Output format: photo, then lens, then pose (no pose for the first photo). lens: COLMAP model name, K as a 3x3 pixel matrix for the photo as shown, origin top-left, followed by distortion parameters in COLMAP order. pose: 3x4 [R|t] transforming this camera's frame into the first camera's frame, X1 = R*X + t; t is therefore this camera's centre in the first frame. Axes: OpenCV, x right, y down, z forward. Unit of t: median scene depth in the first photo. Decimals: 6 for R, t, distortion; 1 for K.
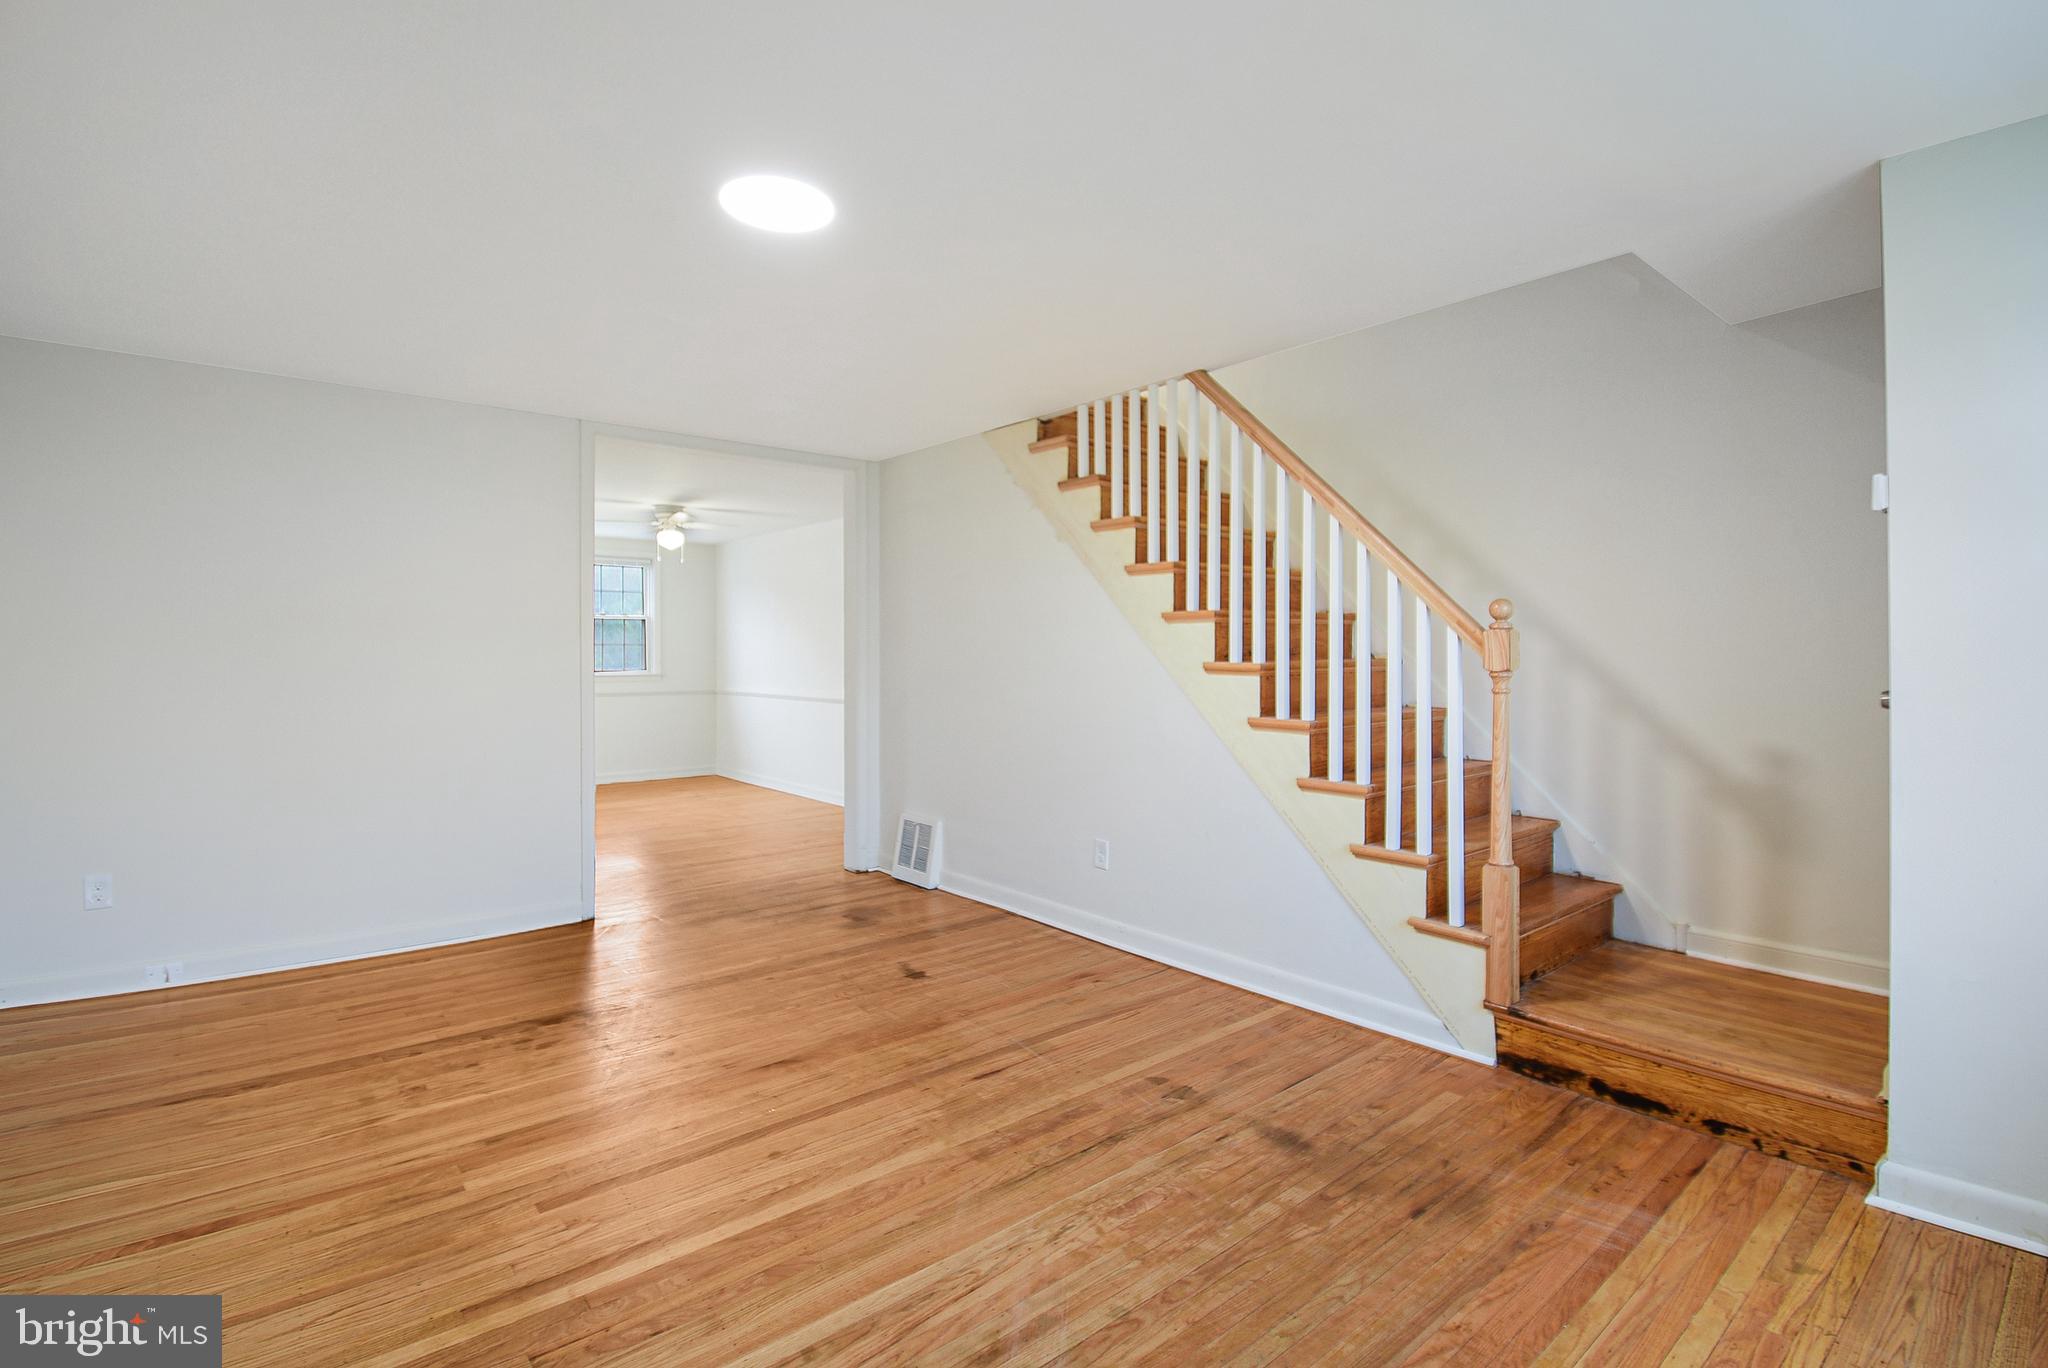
lens RADIAL K [[942.9, 0, 1018.3], [0, 942.9, 667.8], [0, 0, 1]] dist [-0.036799, -0.004109]
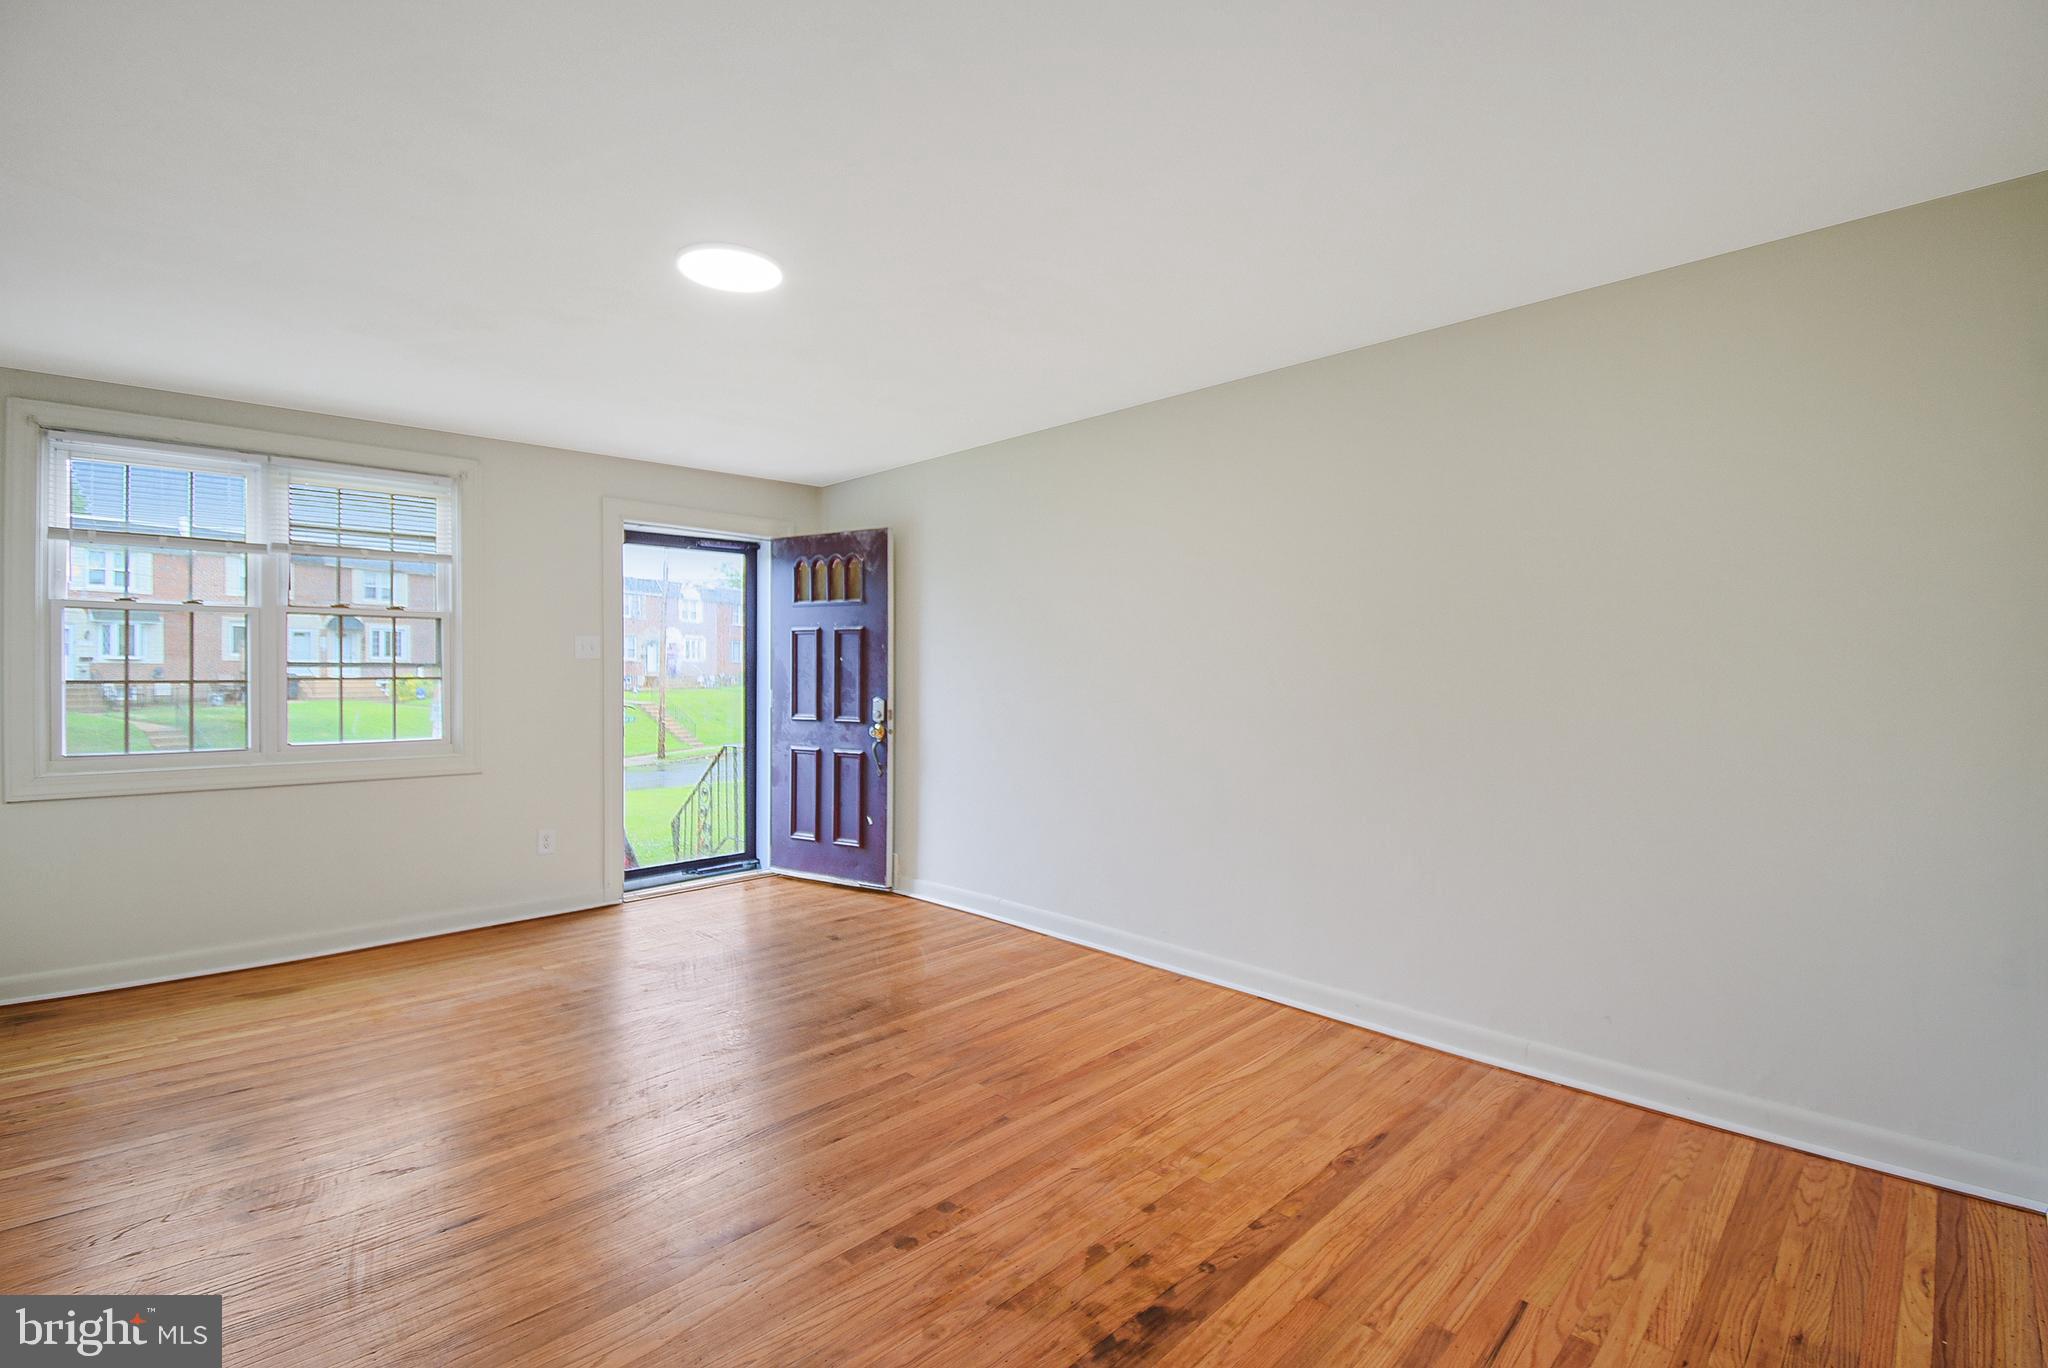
lens RADIAL K [[942.9, 0, 1027.7], [0, 942.9, 675.7], [0, 0, 1]] dist [-0.036799, -0.004109]
pose [[-0.996869, -0.009031, -0.078553, -0.469797], [-0.010515, 0.999774, 0.018497, -0.027116], [0.078368, 0.019266, -0.996738, 1.928301]]
